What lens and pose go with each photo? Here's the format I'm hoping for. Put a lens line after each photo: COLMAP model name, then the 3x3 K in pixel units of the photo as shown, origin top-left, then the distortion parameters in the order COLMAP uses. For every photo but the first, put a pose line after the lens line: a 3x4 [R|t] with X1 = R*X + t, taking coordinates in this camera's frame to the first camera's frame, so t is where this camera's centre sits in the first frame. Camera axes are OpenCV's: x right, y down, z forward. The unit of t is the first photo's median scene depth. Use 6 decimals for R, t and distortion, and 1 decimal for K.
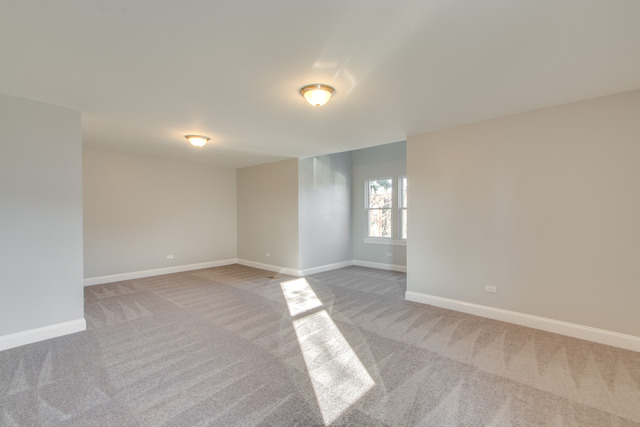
lens RADIAL K [[278.6, 0, 324.0], [0, 278.6, 217.2], [0, 0, 1]] dist [0.008904, -0.000586]
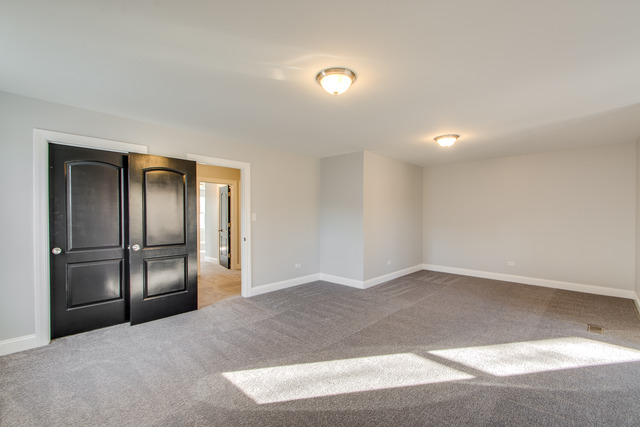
lens RADIAL K [[278.6, 0, 324.0], [0, 278.6, 217.2], [0, 0, 1]] dist [0.008904, -0.000586]
pose [[-0.025995, 0.009289, -0.999619, 0.626366], [-0.016089, 0.999823, 0.009710, -0.010599], [0.999533, 0.016336, -0.025841, 0.715531]]
